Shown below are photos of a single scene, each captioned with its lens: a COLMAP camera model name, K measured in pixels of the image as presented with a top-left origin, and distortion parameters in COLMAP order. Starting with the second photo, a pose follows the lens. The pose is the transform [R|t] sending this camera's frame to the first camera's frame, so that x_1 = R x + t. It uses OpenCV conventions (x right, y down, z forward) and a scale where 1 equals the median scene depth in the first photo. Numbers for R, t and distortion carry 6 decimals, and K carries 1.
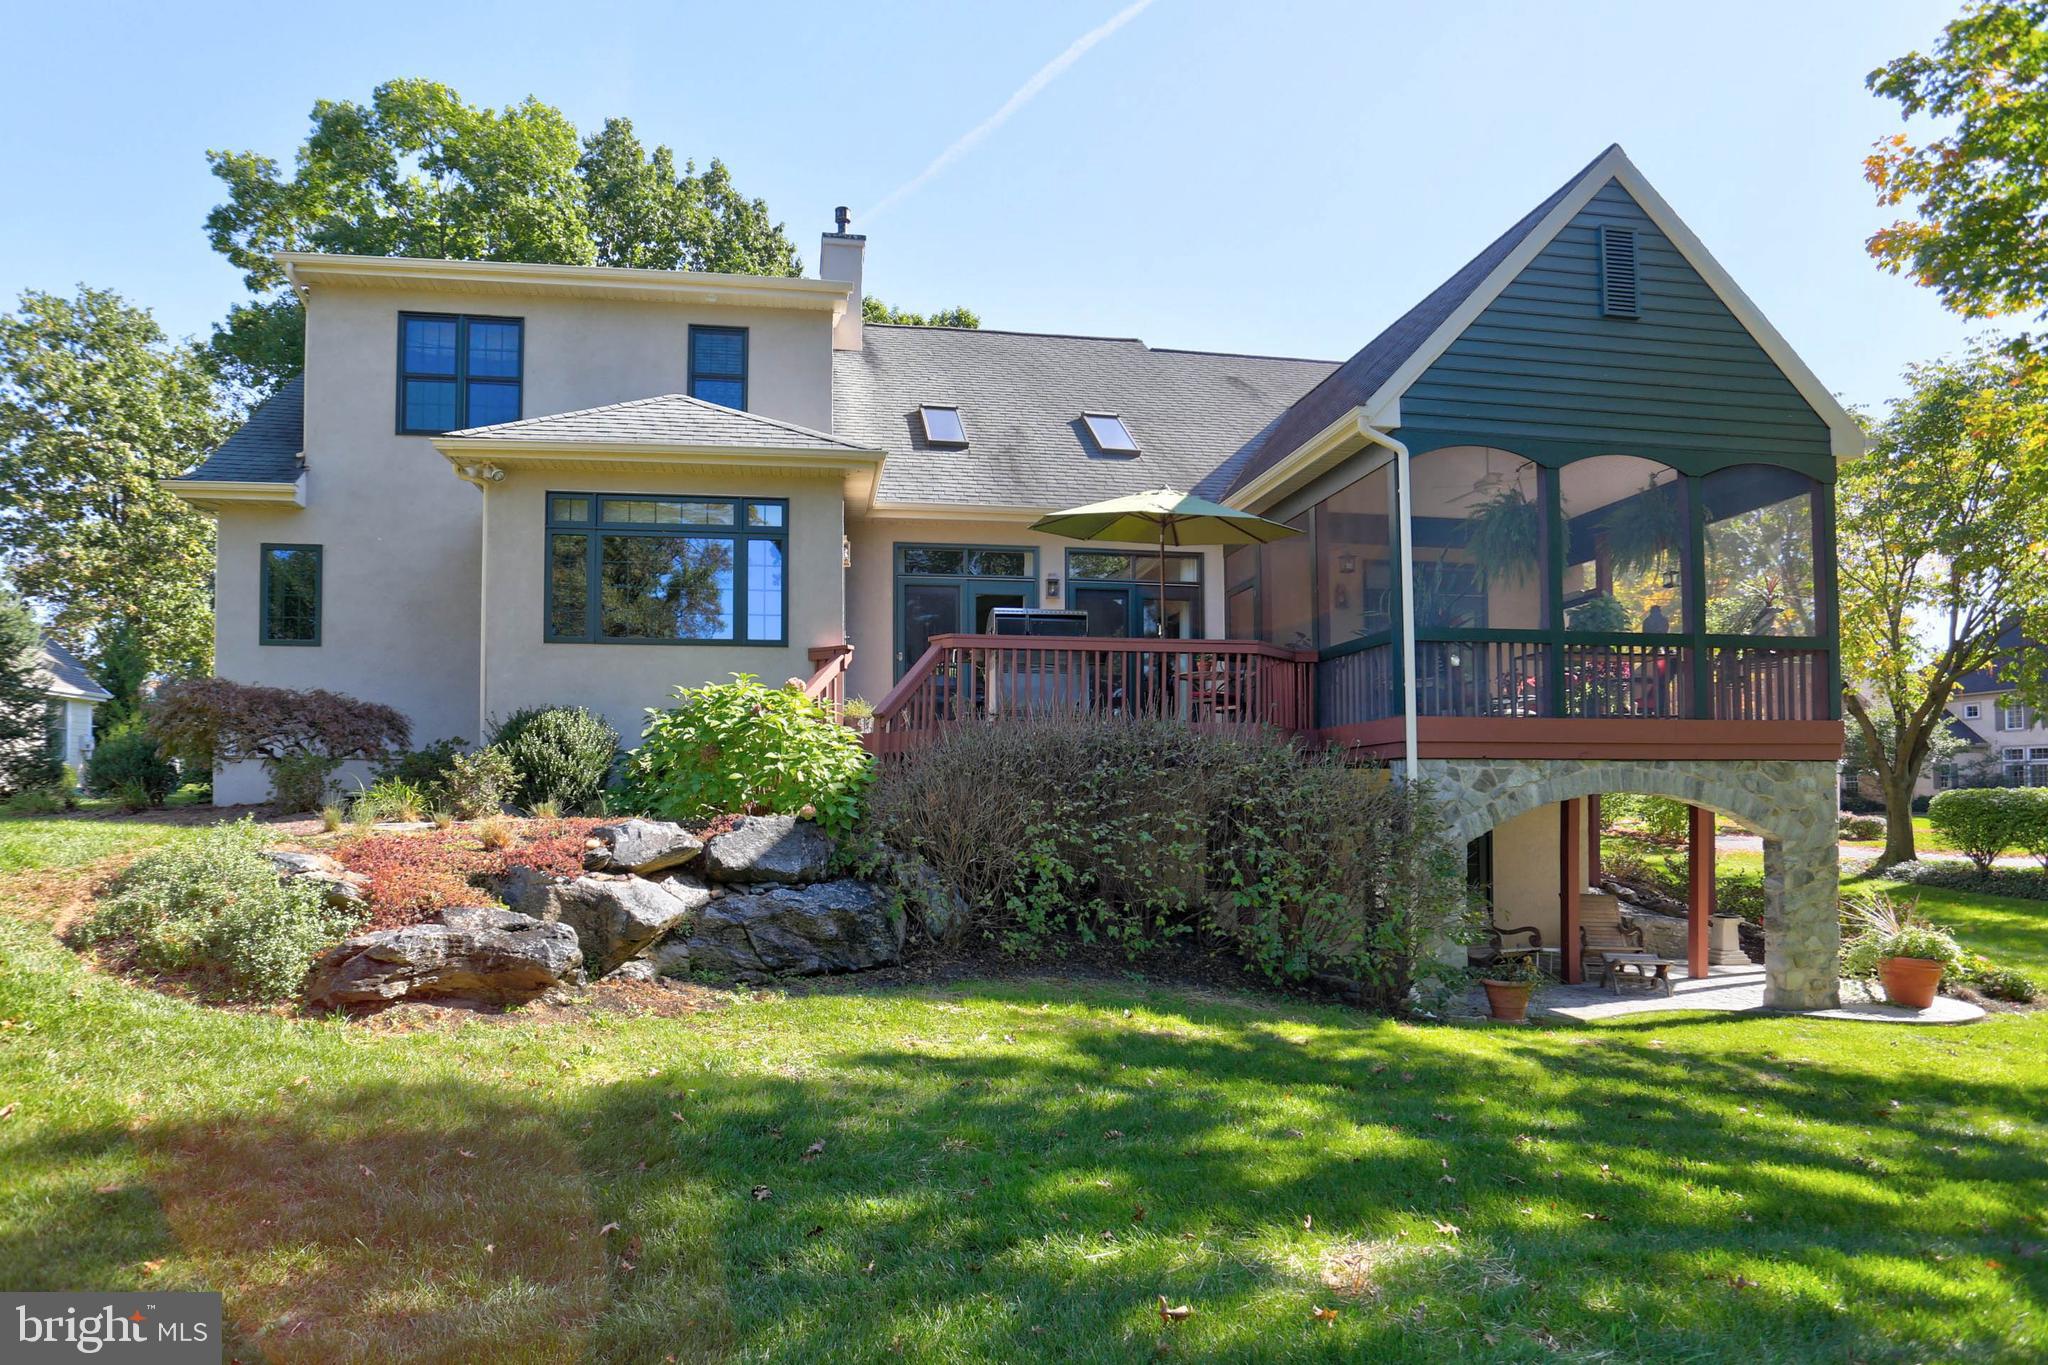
lens RADIAL K [[1412.3, 0, 1034.2], [0, 1412.3, 760.0], [0, 0, 1]] dist [-0.049661, 0.019171]
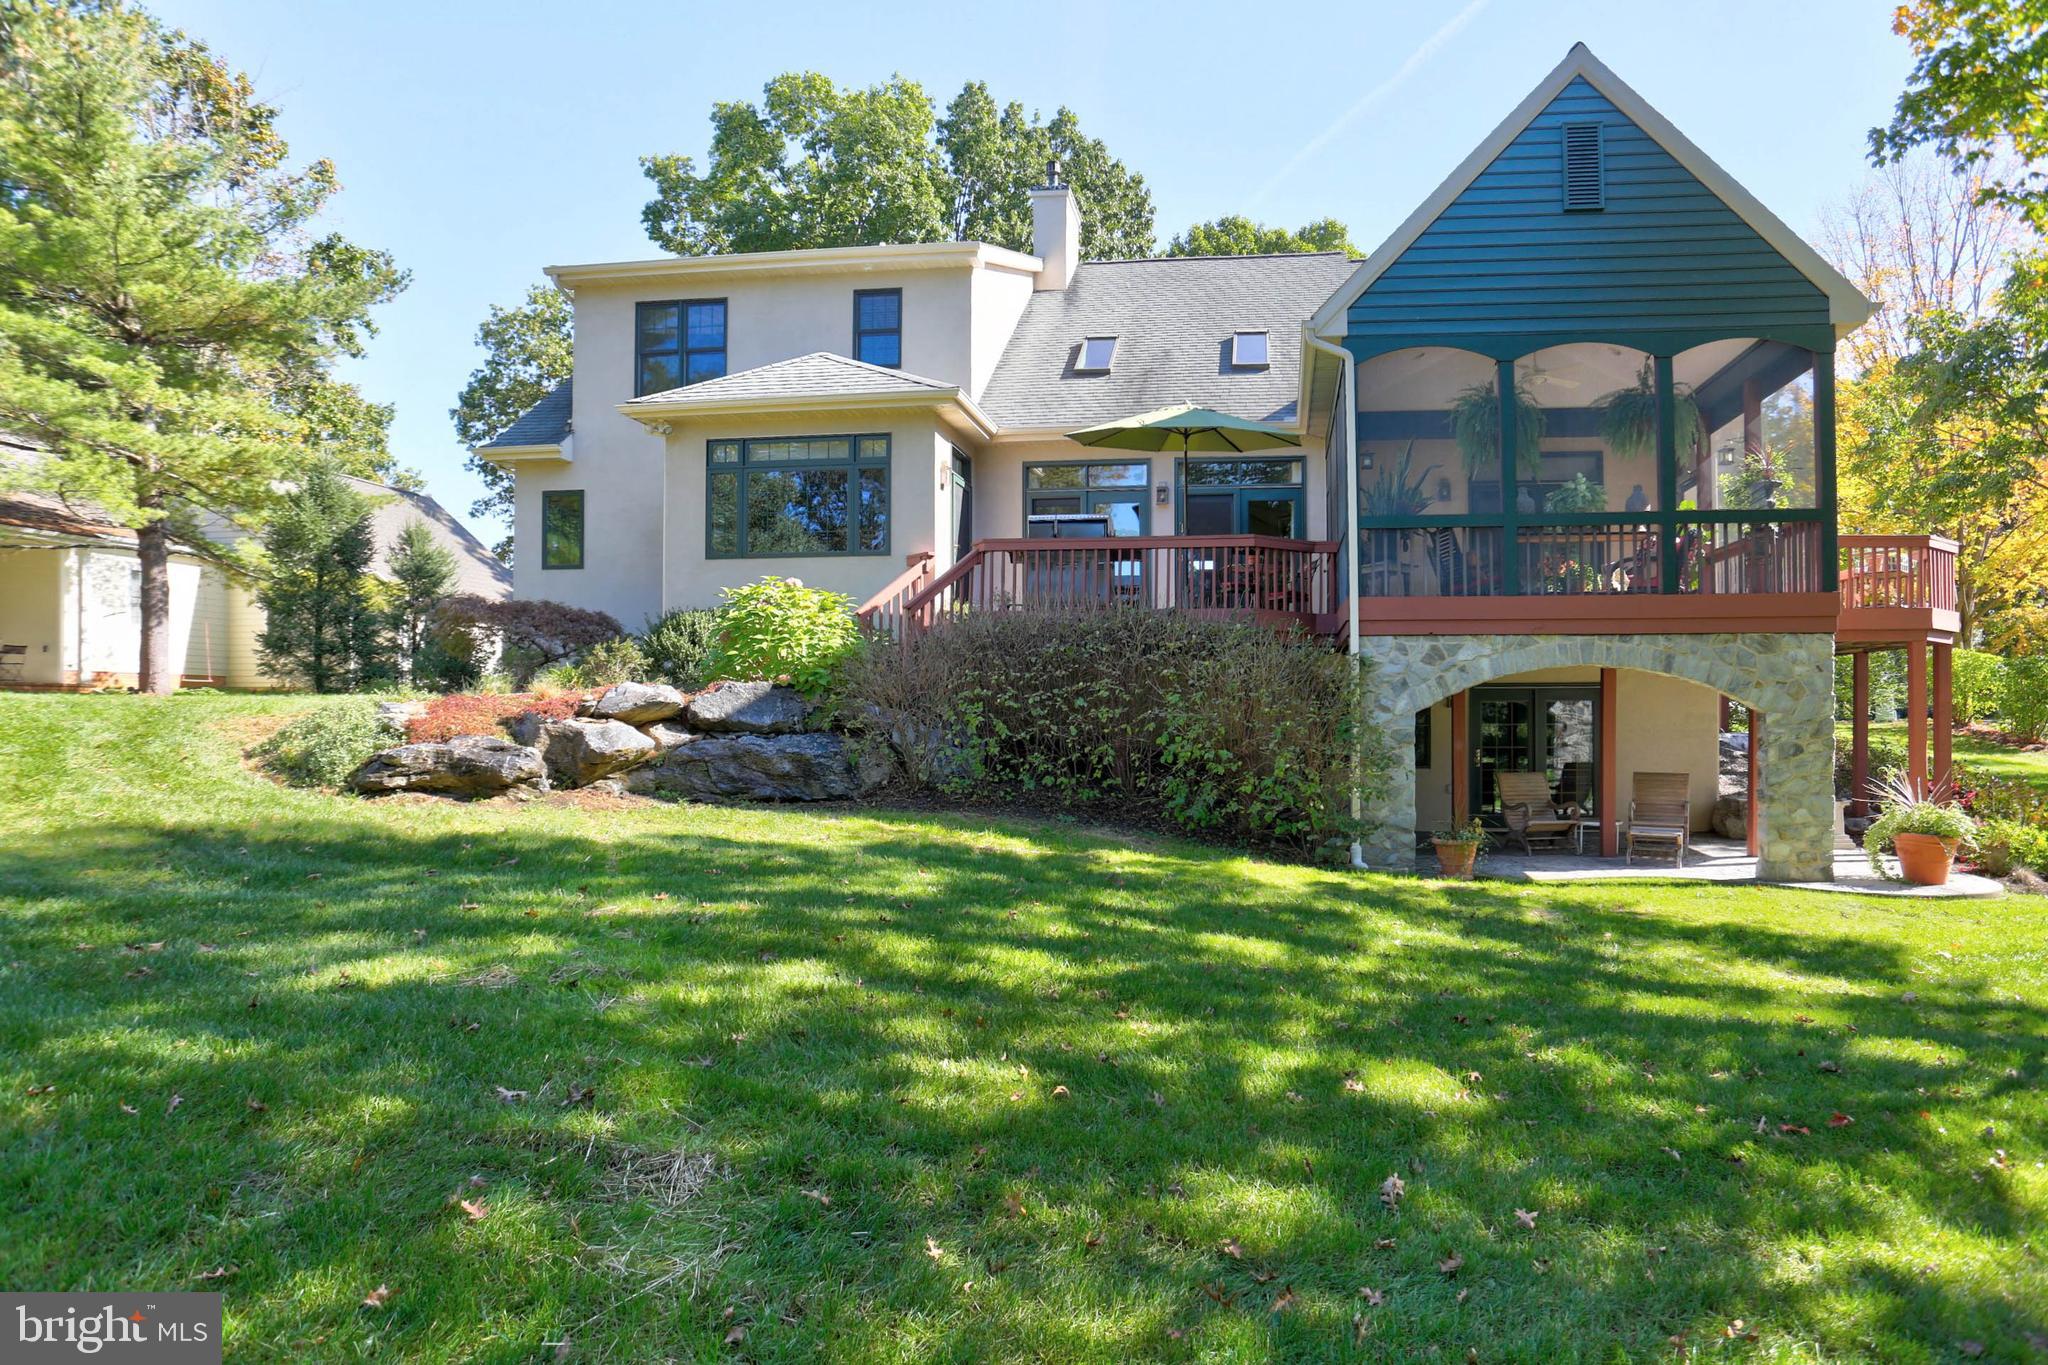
lens RADIAL K [[1412.3, 0, 1025.8], [0, 1412.3, 691.5], [0, 0, 1]] dist [-0.049661, 0.019171]
pose [[0.946857, -0.005143, -0.321614, 0.349000], [0.009014, 0.999904, 0.010548, 0.026705], [0.321529, -0.012887, 0.946812, -0.121065]]
